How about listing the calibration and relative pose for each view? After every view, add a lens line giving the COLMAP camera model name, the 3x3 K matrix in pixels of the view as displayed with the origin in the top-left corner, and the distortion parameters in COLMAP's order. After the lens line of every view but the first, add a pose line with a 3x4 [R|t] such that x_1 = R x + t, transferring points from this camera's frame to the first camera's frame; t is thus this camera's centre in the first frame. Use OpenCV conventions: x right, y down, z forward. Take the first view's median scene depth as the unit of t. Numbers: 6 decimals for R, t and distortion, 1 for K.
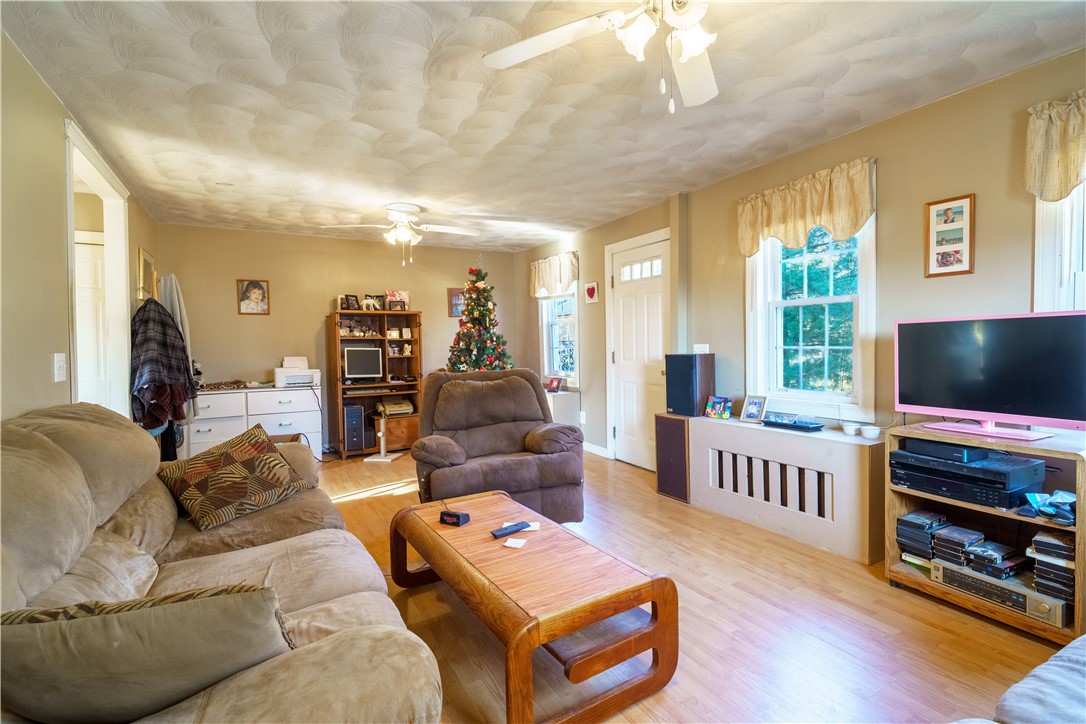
lens RADIAL K [[502.8, 0, 542.9], [0, 502.8, 357.8], [0, 0, 1]] dist [-0.000185, -0.001502]
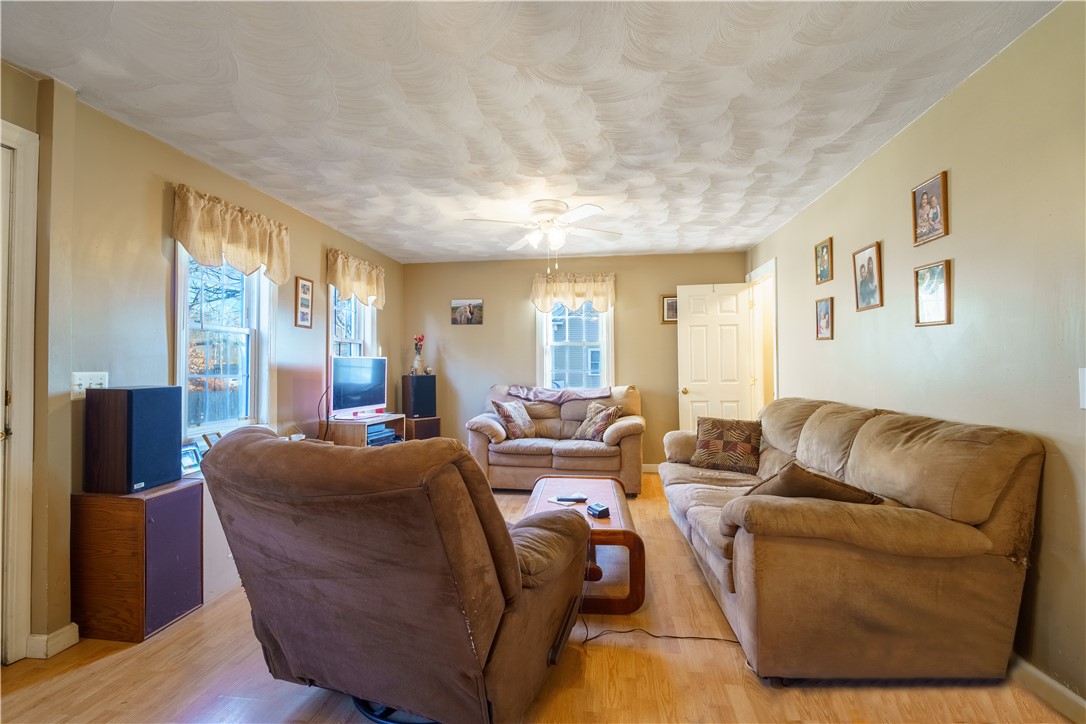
lens RADIAL K [[502.8, 0, 542.3], [0, 502.8, 360.5], [0, 0, 1]] dist [-0.000185, -0.001502]
pose [[-0.798661, 0.015211, 0.601589, -0.686458], [0.016629, 0.999857, -0.003205, -0.046574], [-0.601551, 0.007444, -0.798800, 1.772765]]
